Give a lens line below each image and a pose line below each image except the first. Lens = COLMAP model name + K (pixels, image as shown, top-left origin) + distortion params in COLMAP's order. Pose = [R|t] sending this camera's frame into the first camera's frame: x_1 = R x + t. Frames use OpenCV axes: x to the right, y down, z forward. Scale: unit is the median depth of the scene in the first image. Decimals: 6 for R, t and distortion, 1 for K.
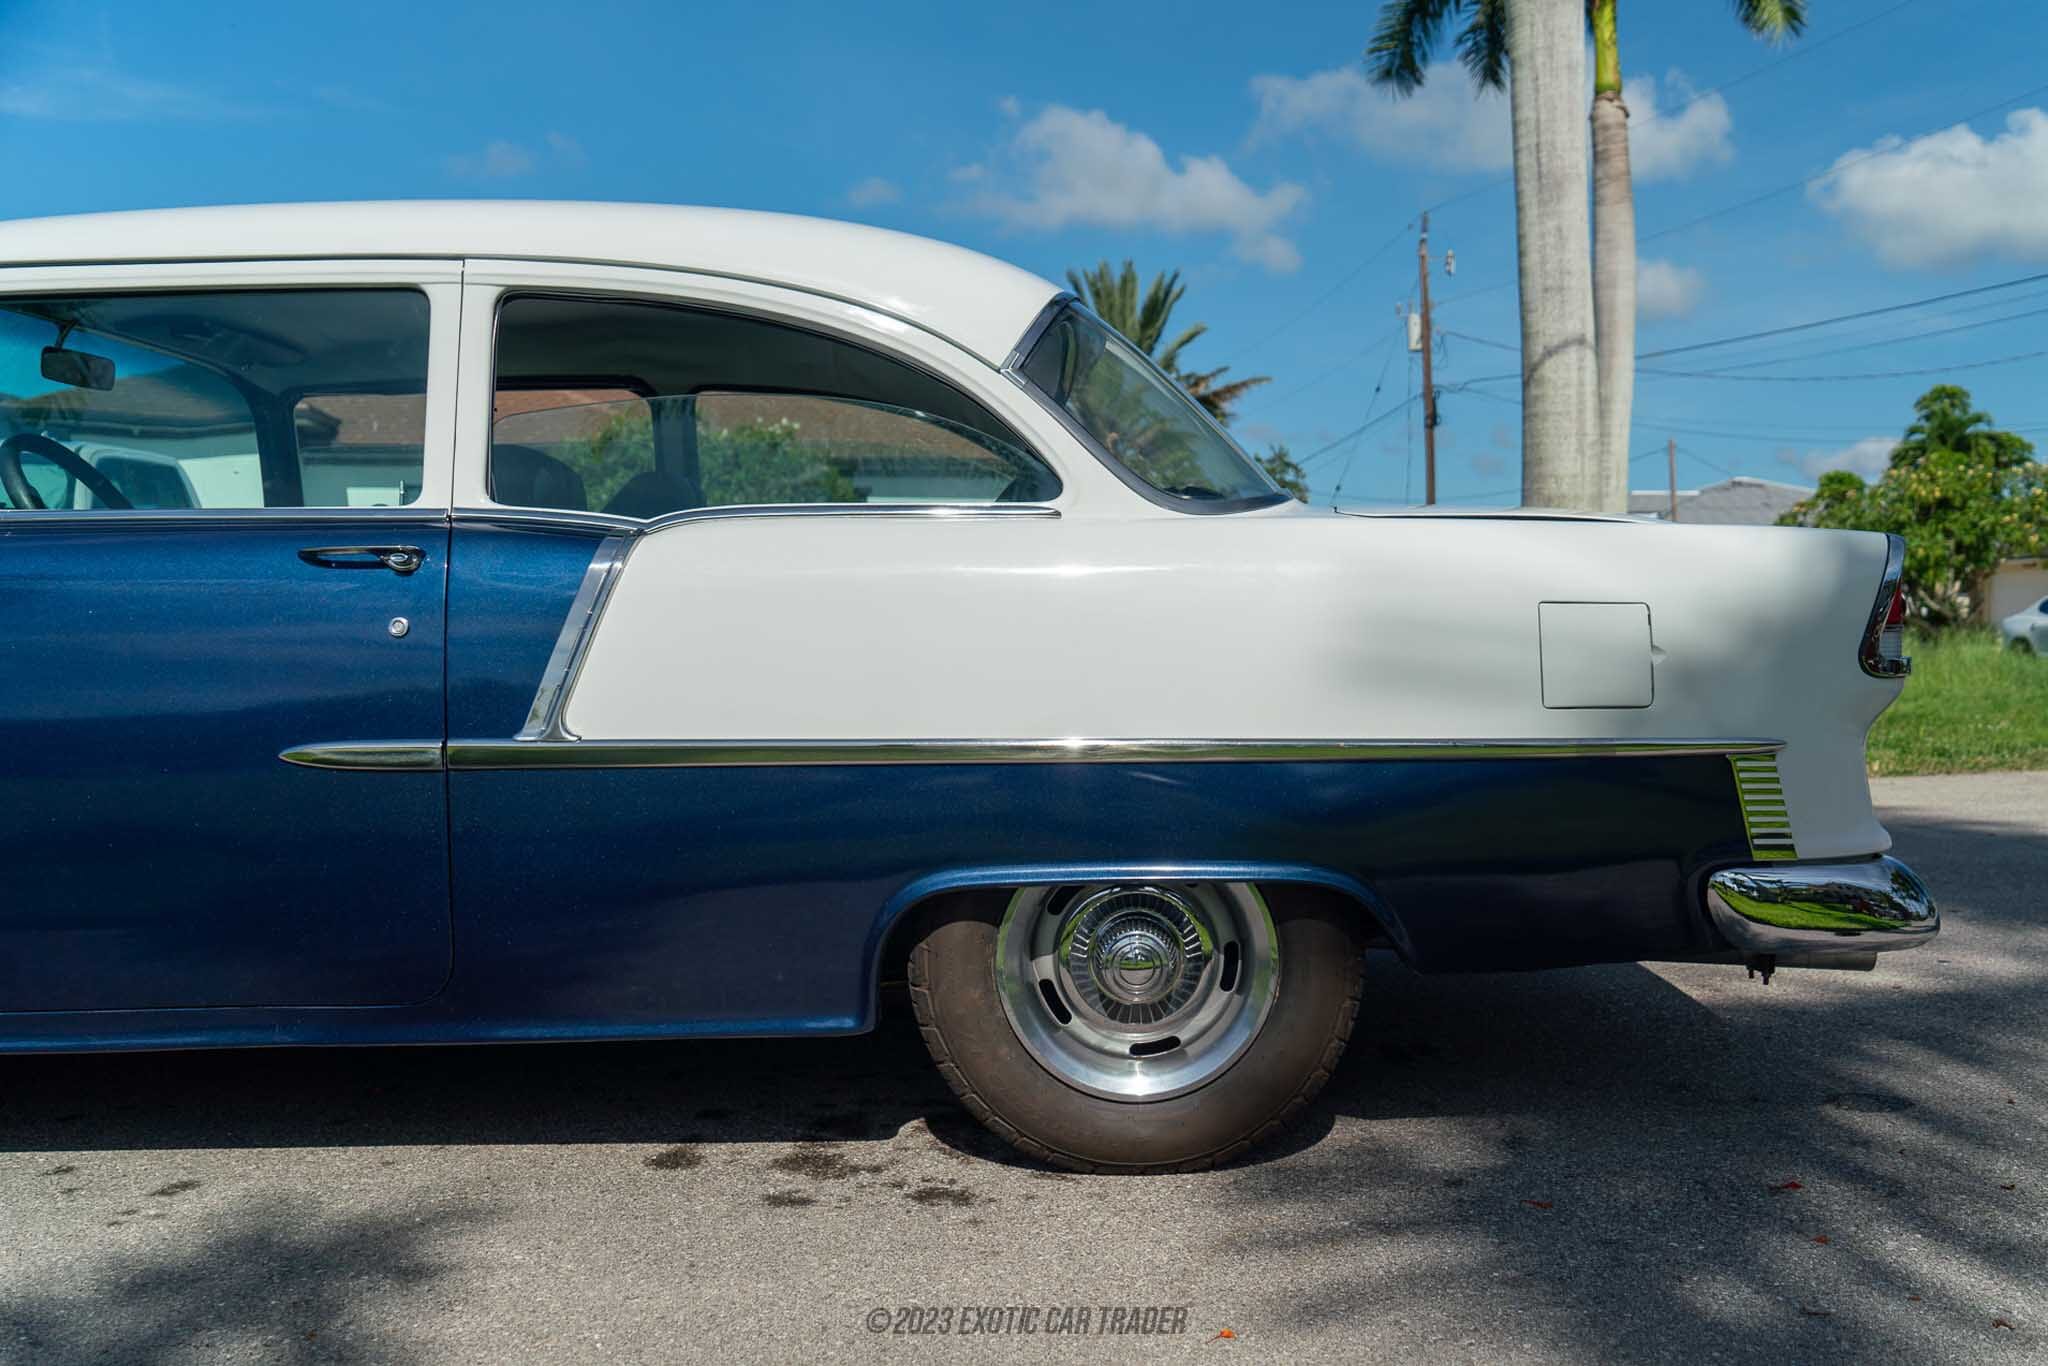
lens RADIAL K [[1877.1, 0, 1092.5], [0, 1877.1, 711.0], [0, 0, 1]] dist [0.008116, -0.010808]
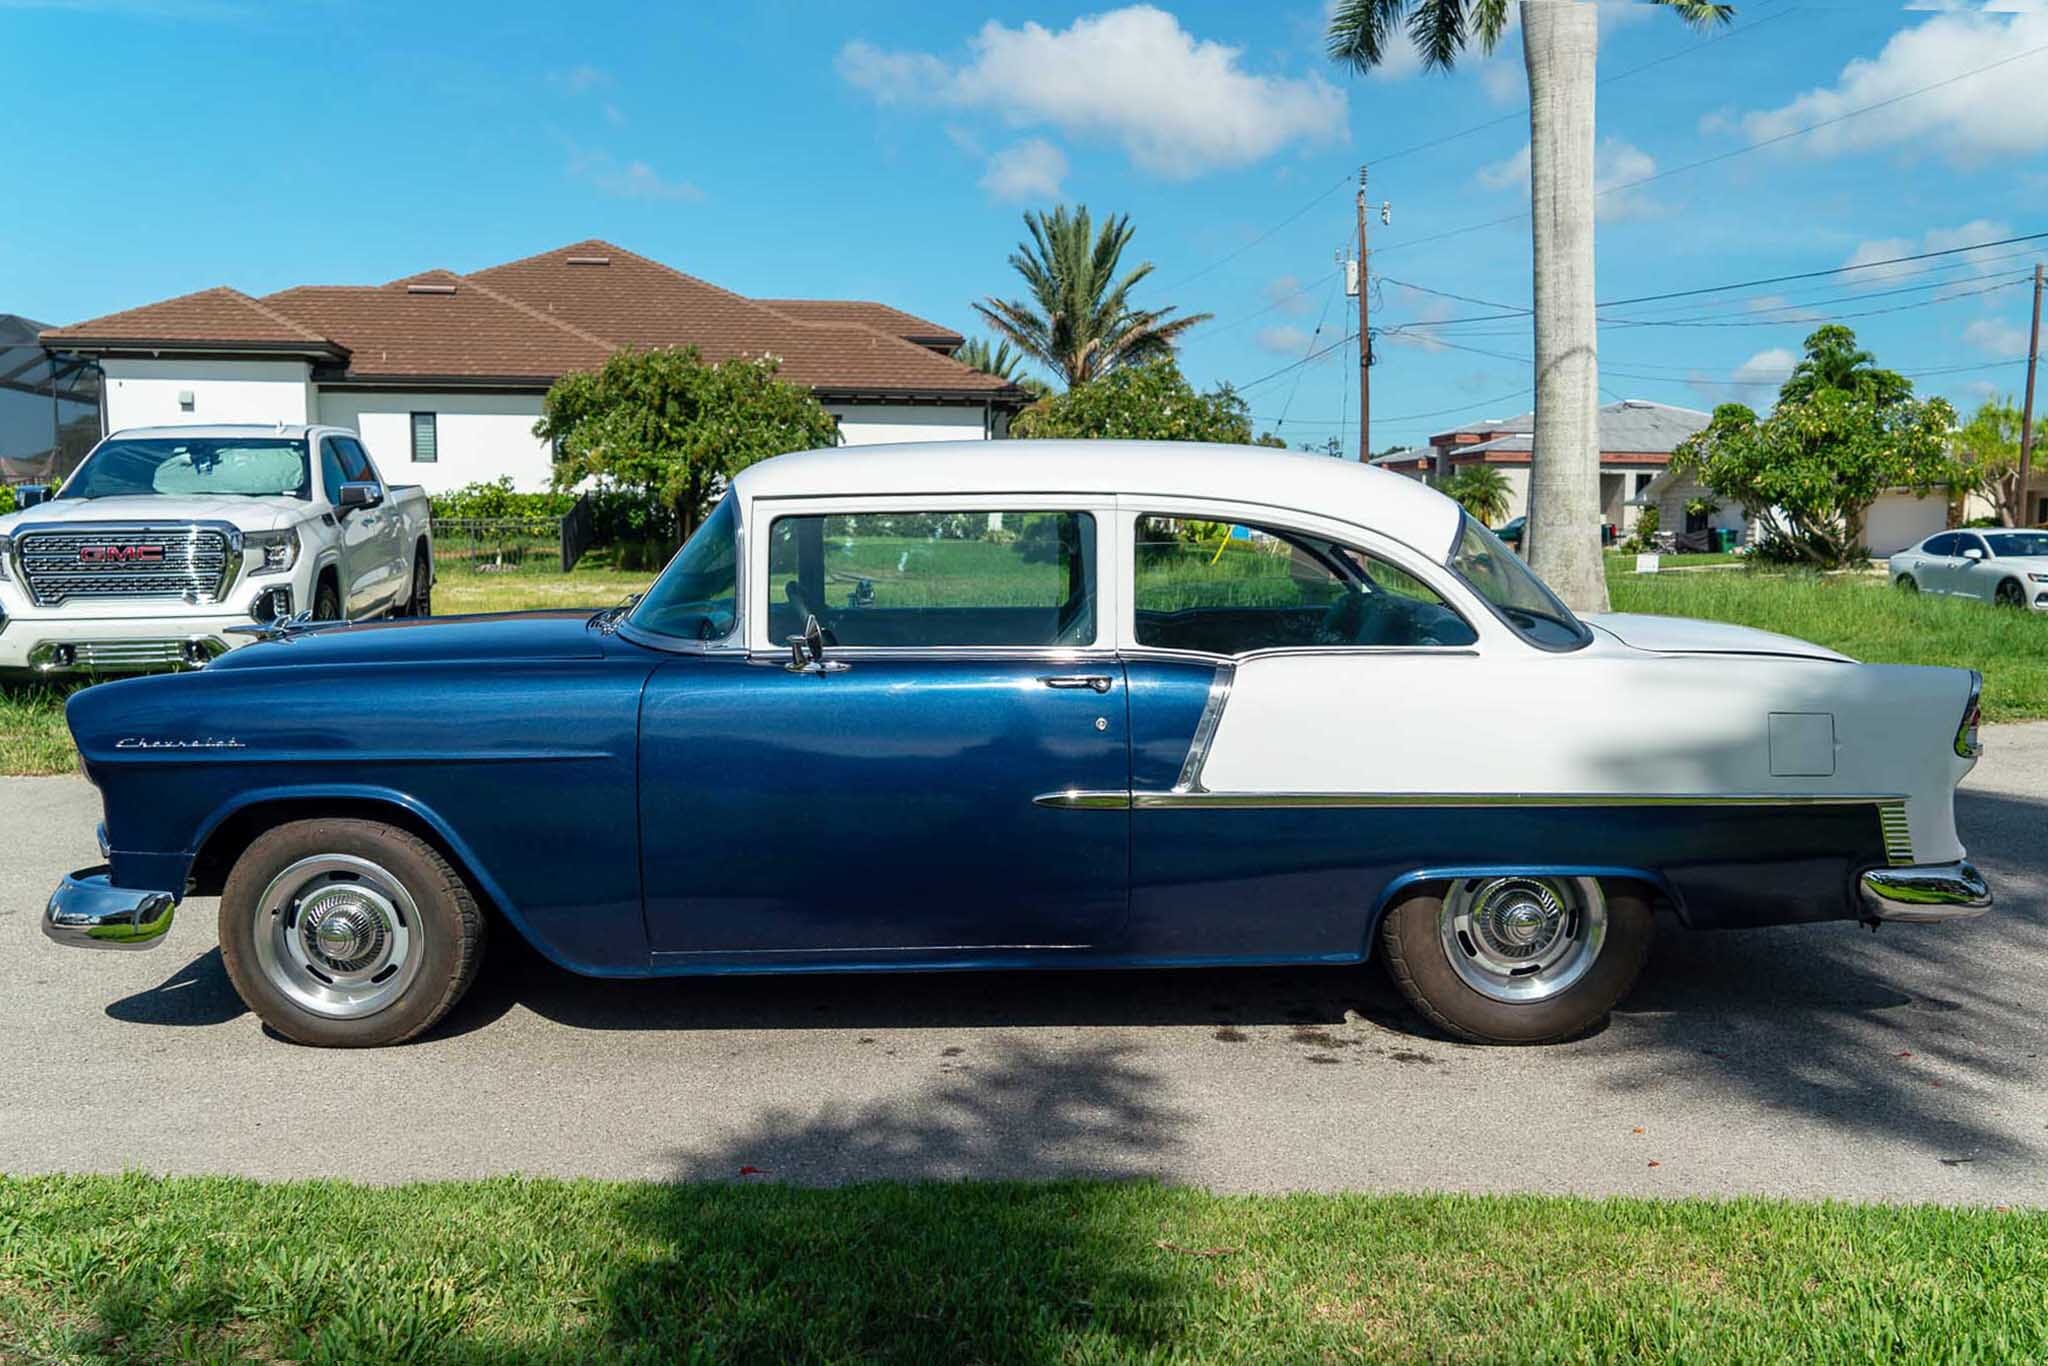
lens RADIAL K [[1786.7, 0, 1022.5], [0, 1786.7, 710.7], [0, 0, 1]] dist [-0.006265, 0.012023]
pose [[0.999905, 0.005403, 0.012683, -0.048067], [-0.006113, 0.998375, 0.056653, -0.015473], [-0.012357, -0.056725, 0.998313, -0.063216]]
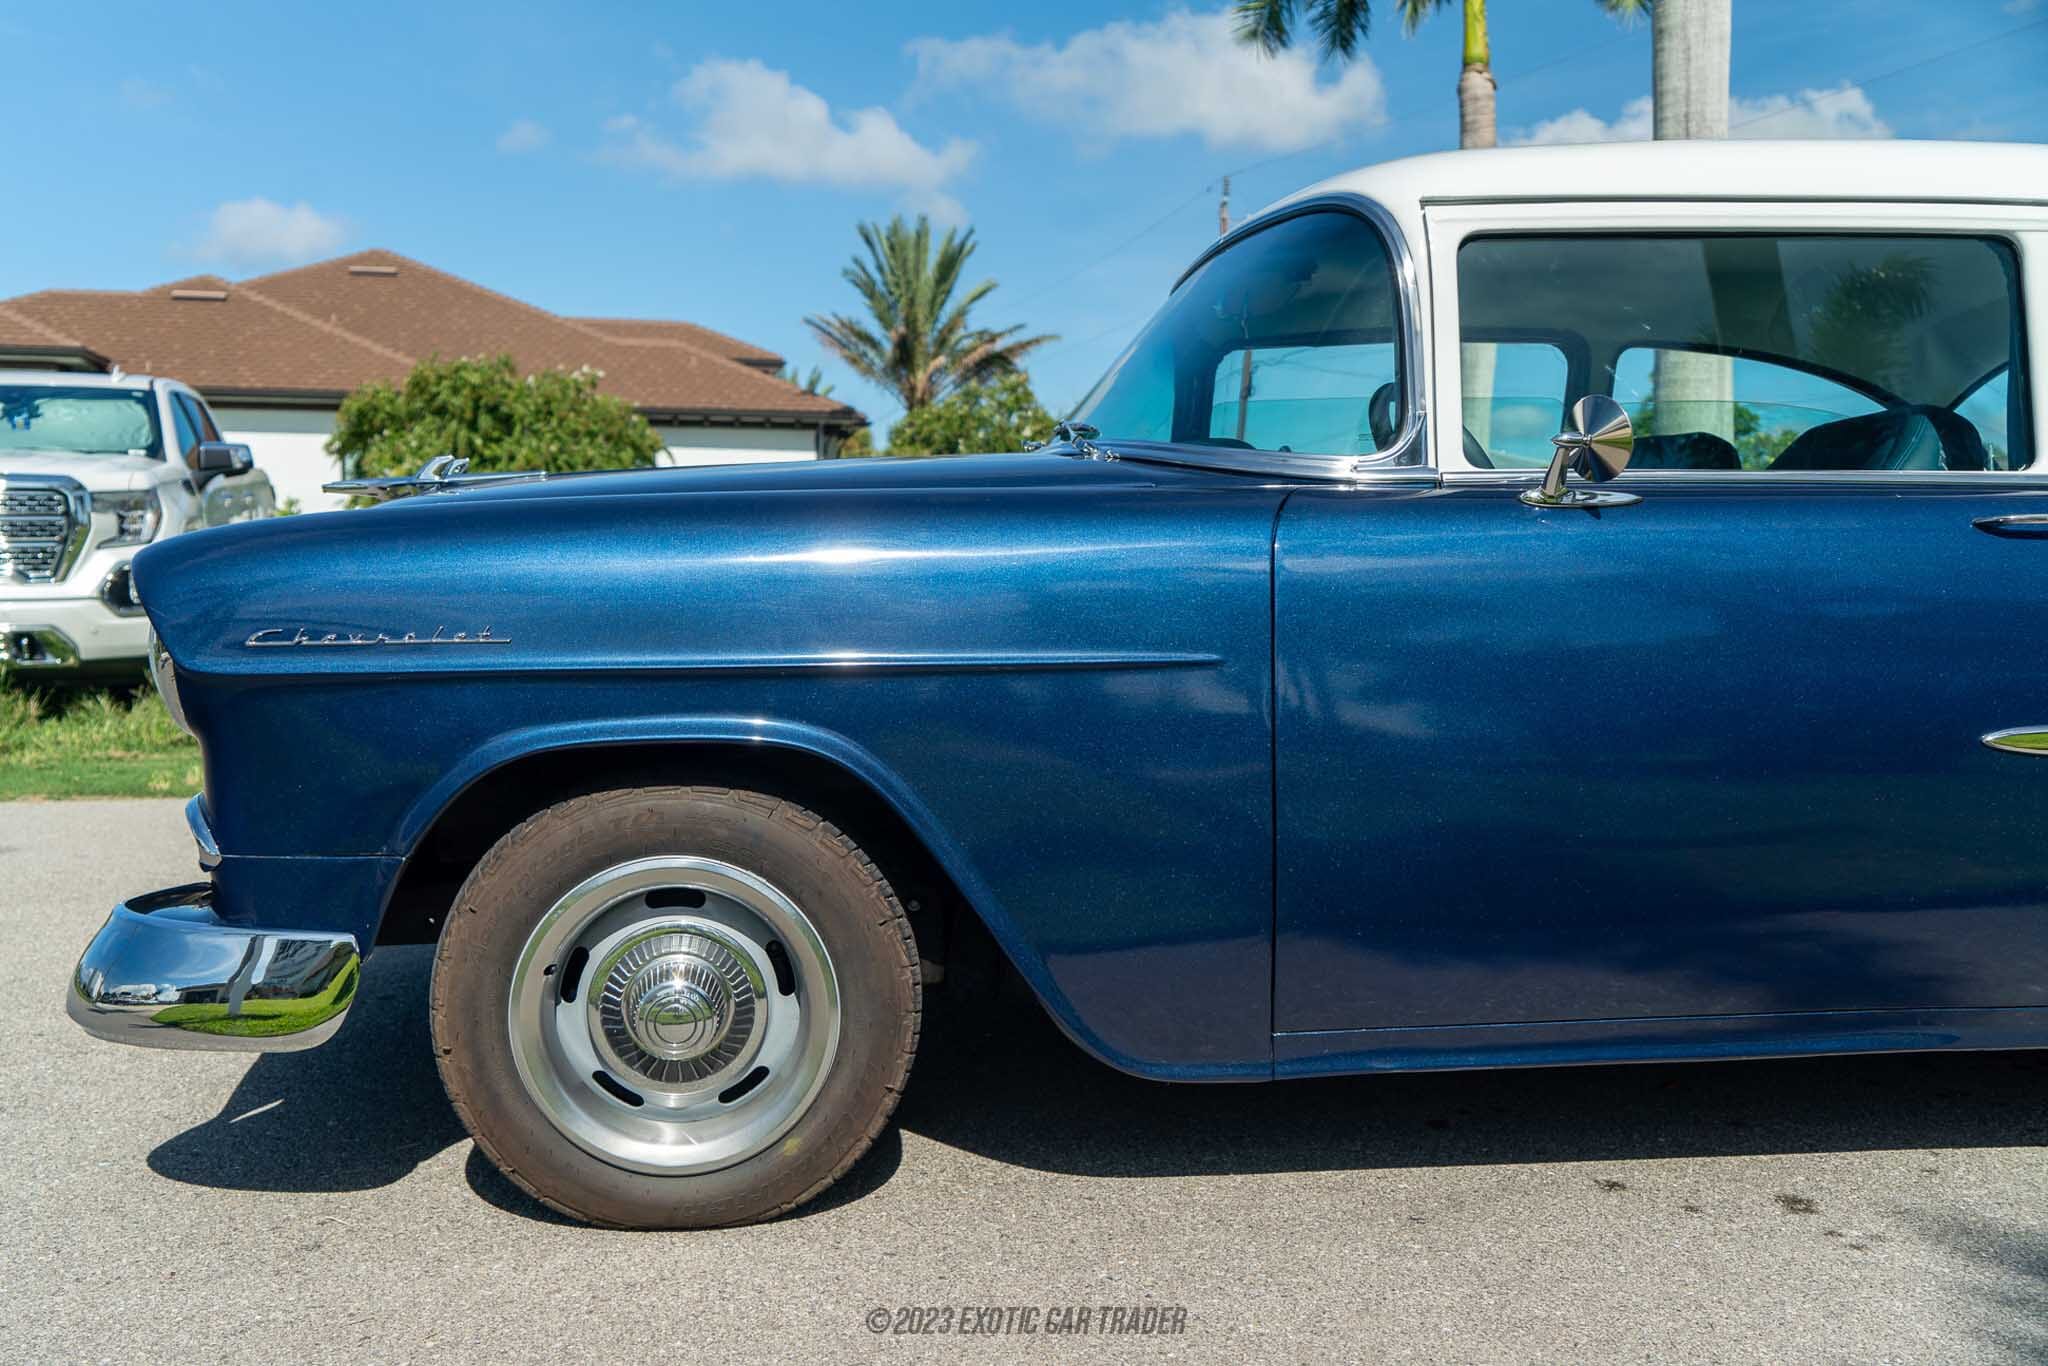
lens RADIAL K [[1845.8, 0, 971.4], [0, 1845.8, 717.0], [0, 0, 1]] dist [-0.002510, 0.020303]
pose [[0.994436, 0.000244, 0.105343, -0.106142], [-0.003378, 0.999557, 0.029577, -0.001383], [-0.105289, -0.029768, 0.993996, 0.014879]]
